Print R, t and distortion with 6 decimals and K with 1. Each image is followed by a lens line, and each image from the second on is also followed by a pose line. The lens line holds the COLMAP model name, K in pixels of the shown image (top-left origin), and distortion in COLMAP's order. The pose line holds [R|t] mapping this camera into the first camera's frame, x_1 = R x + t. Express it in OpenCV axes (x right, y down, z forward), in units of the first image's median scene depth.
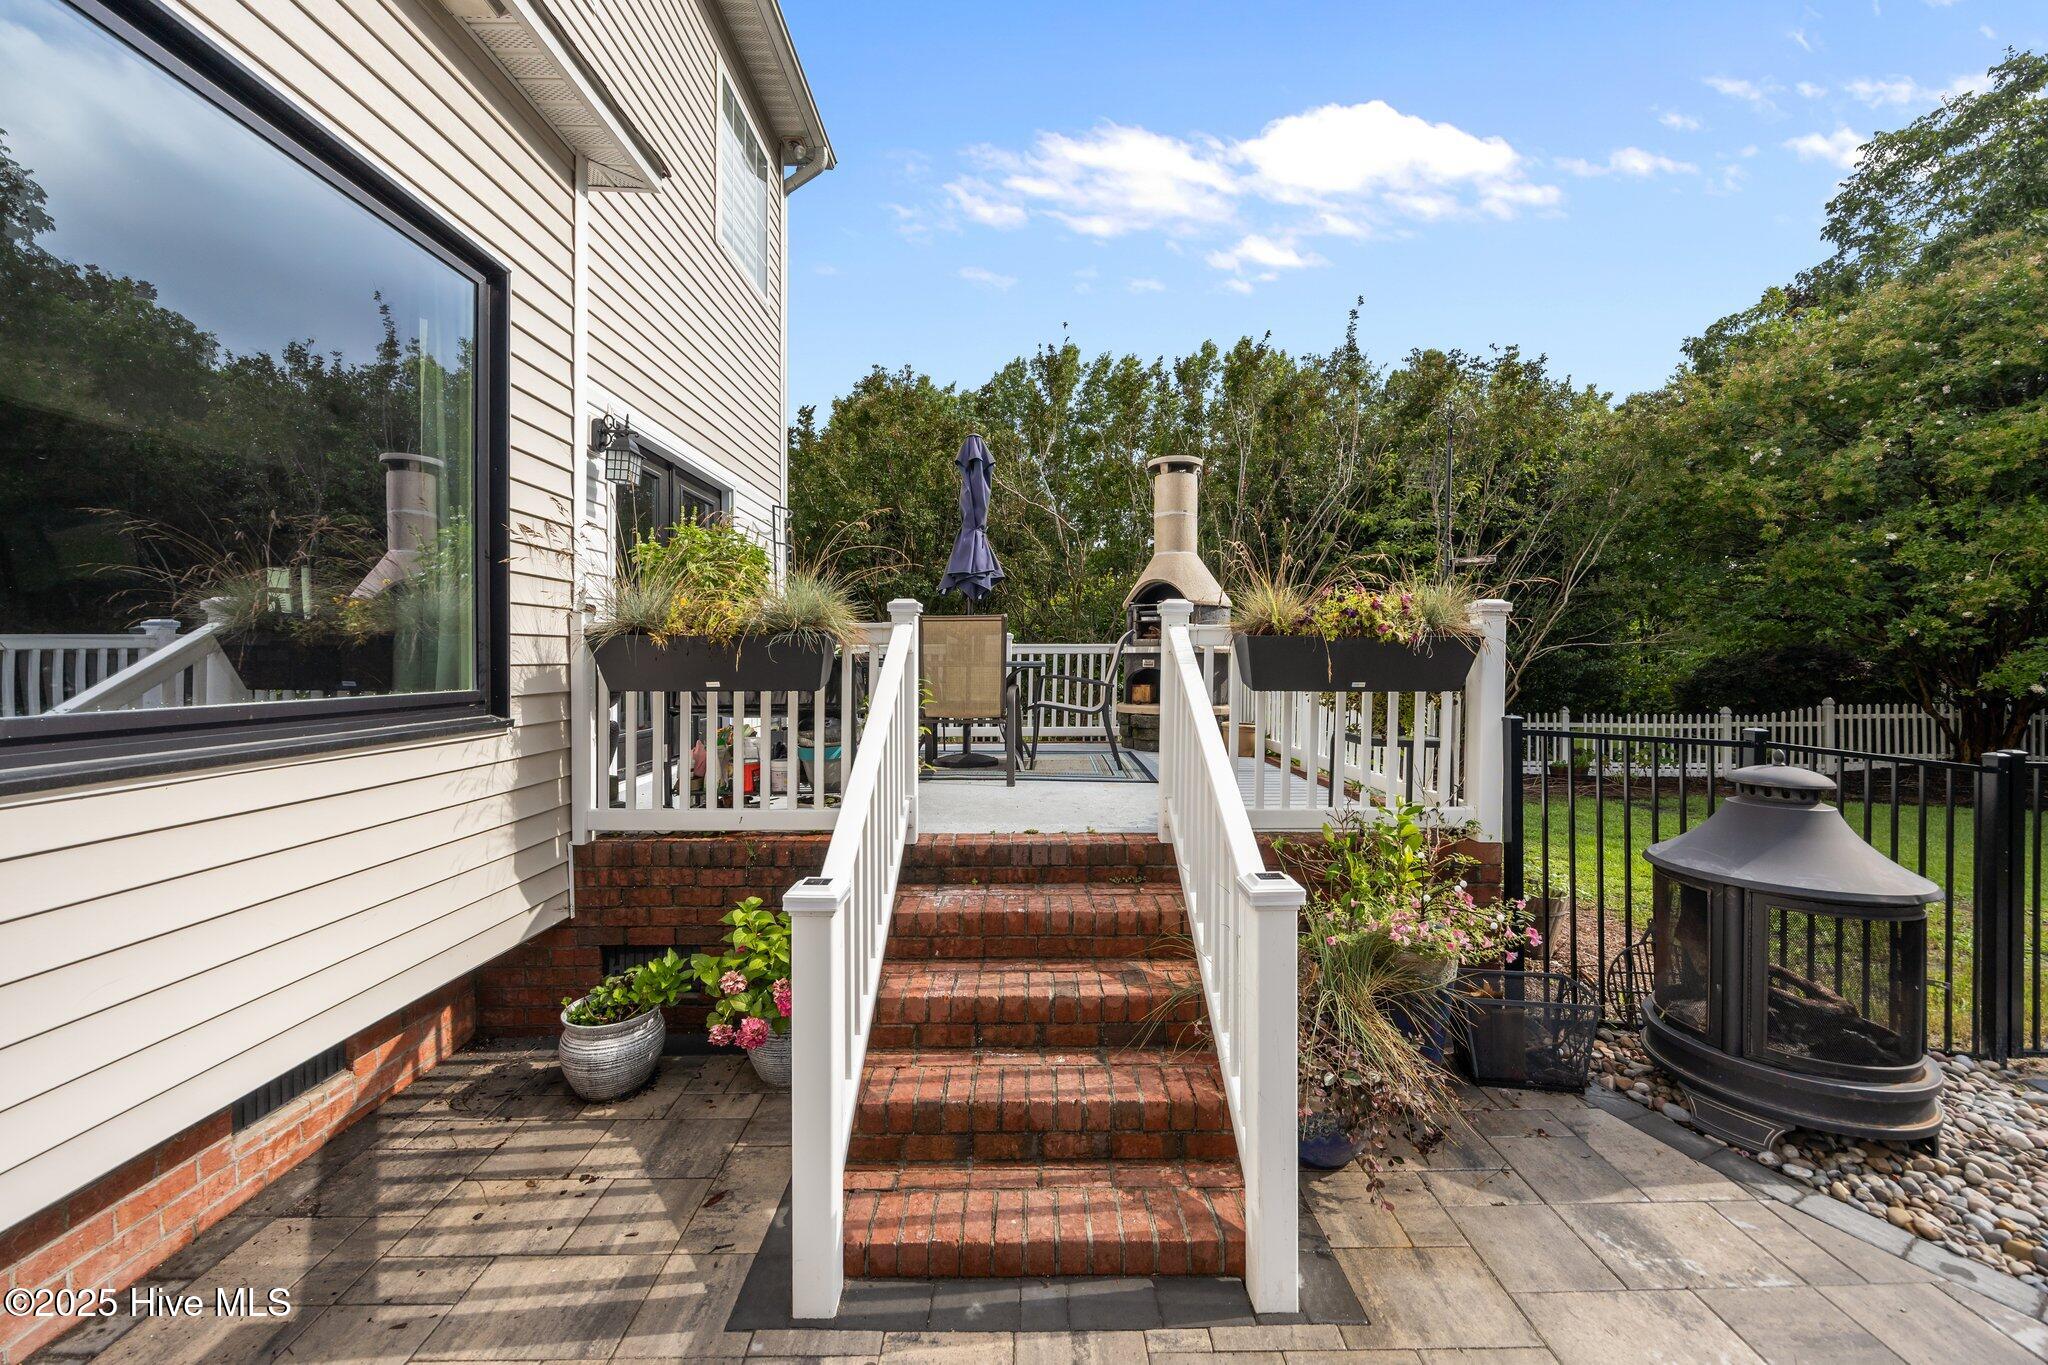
lens RADIAL K [[788.8, 0, 1030.4], [0, 788.8, 679.8], [0, 0, 1]] dist [-0.003614, -0.000226]
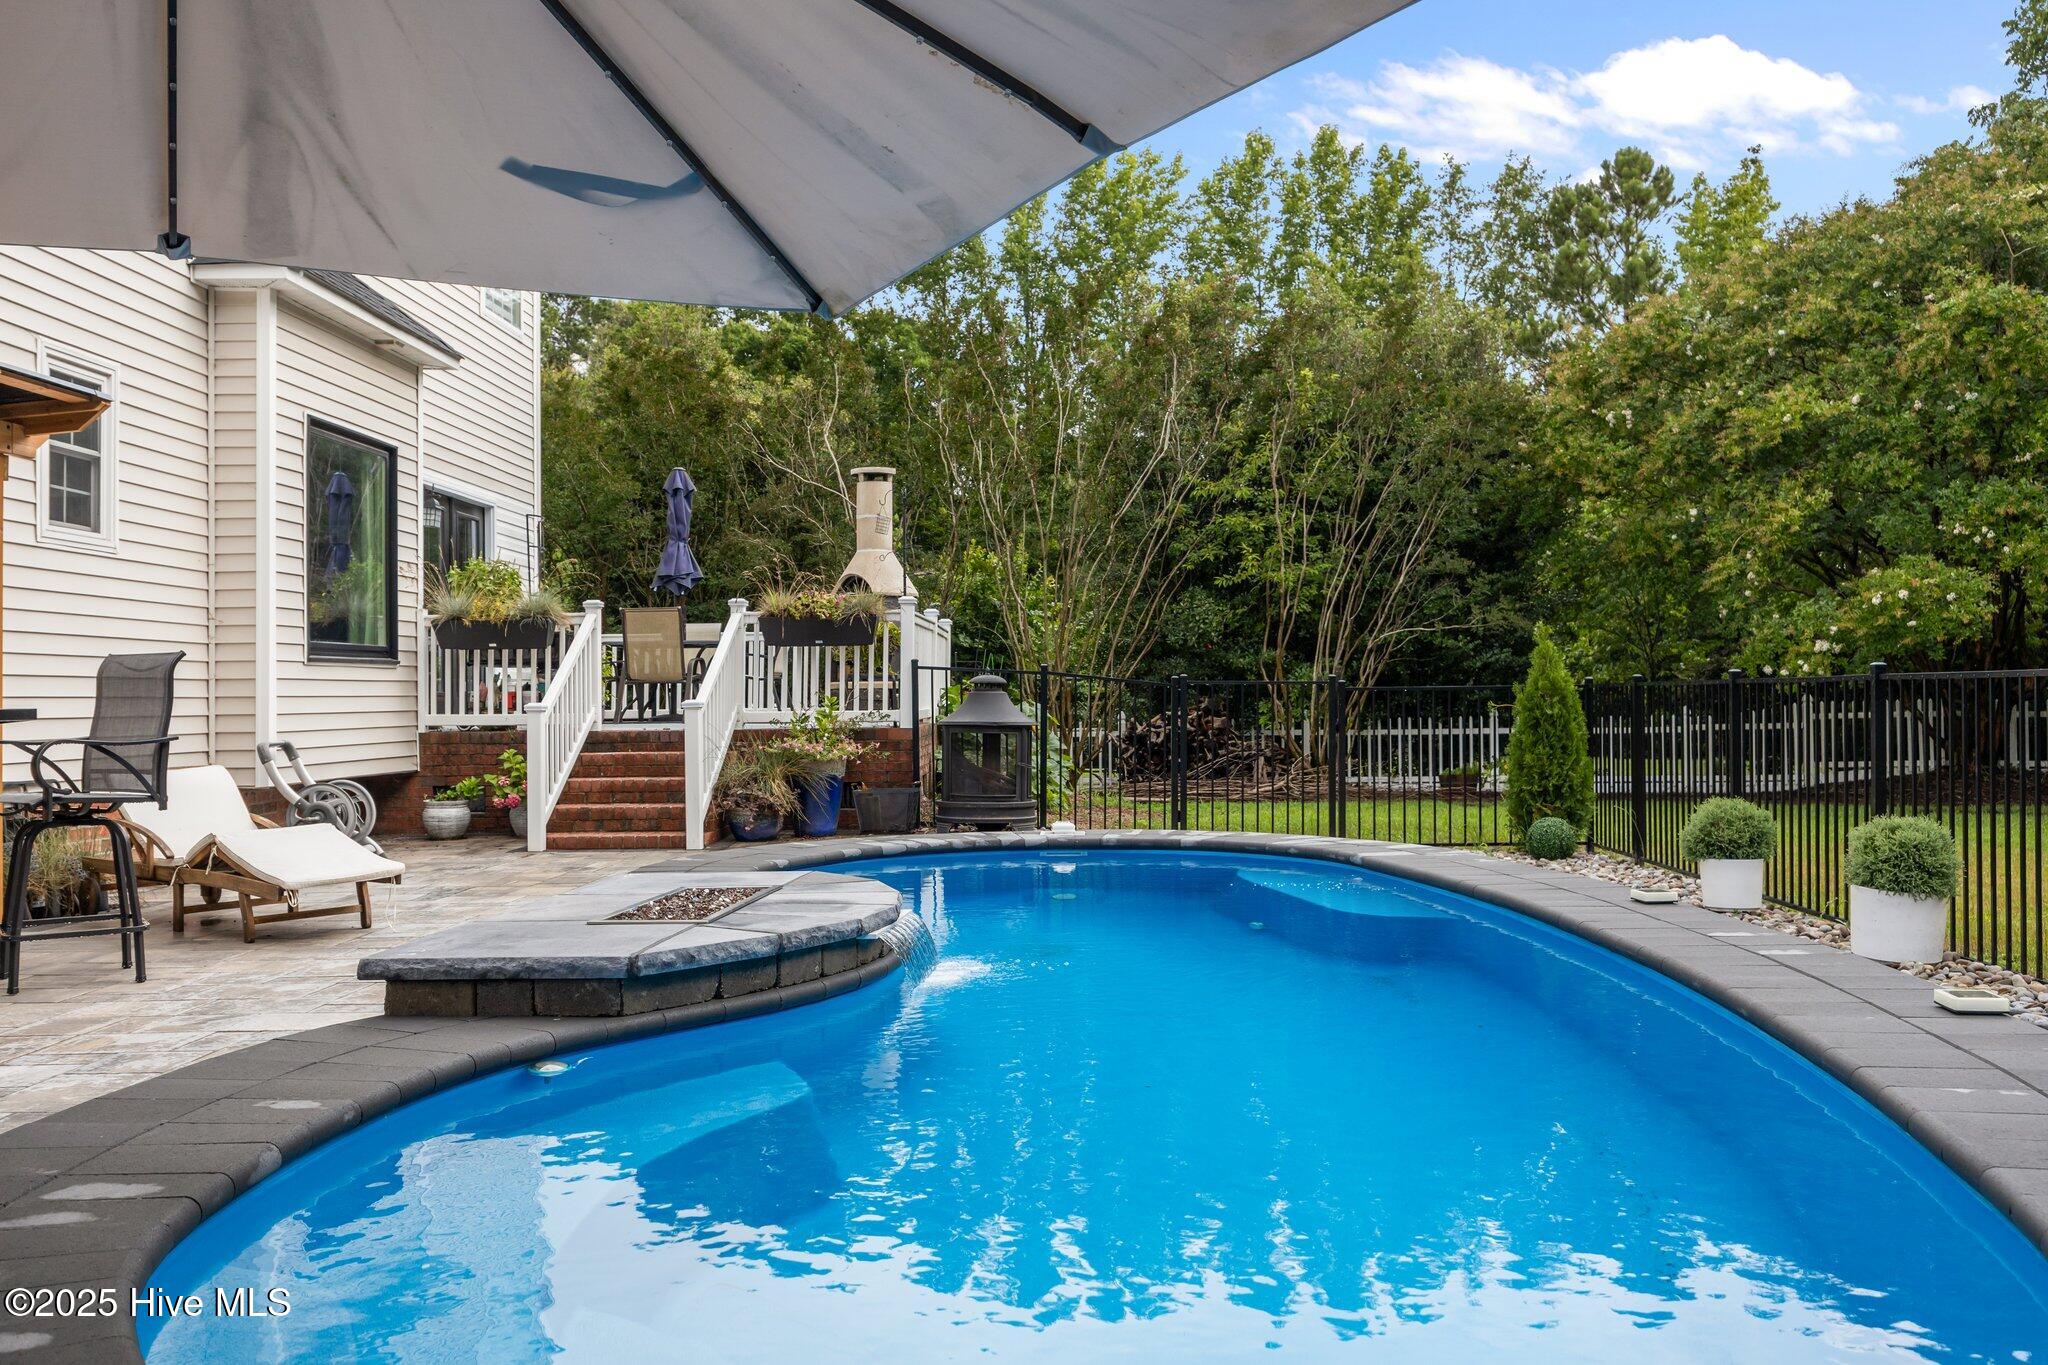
lens RADIAL K [[1690.0, 0, 1024.0], [0, 1690.0, 682.5], [0, 0, 1]] dist [-0.011311, -0.000022]
pose [[0.999316, -0.008967, -0.035868, 0.951912], [0.007854, 0.999487, -0.031045, 0.212859], [0.036128, 0.030742, 0.998874, -2.803388]]
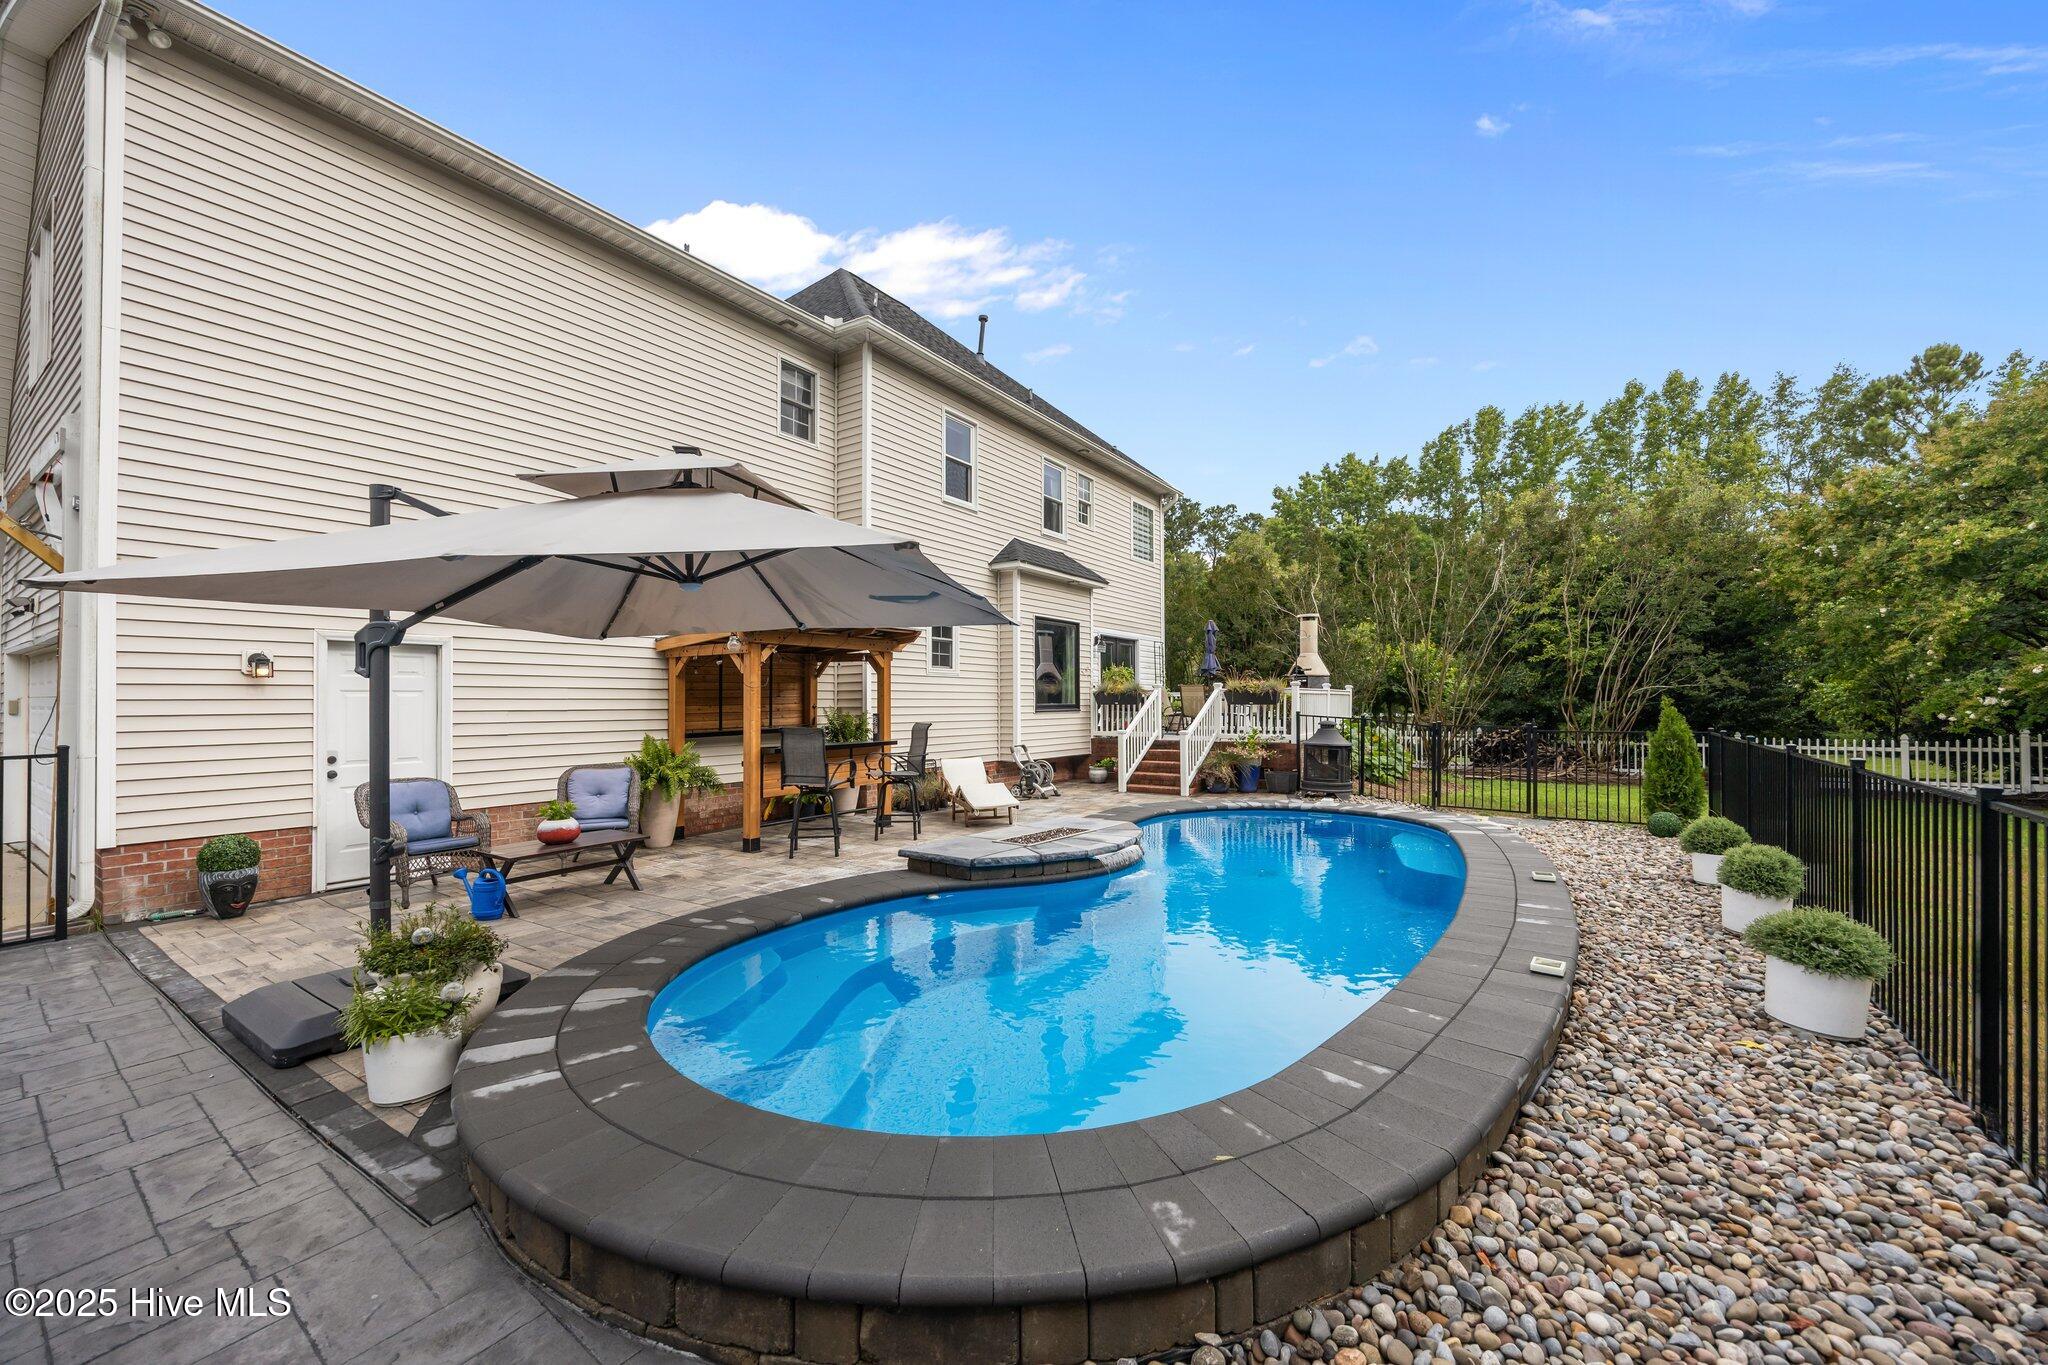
lens RADIAL K [[783.8, 0, 1030.4], [0, 783.8, 702.0], [0, 0, 1]] dist [-0.005370, -0.000315]
pose [[0.825083, -0.001580, -0.565009, 1.619651], [-0.011405, 0.999746, -0.019451, 0.084198], [0.564896, 0.022493, 0.824855, -2.805530]]
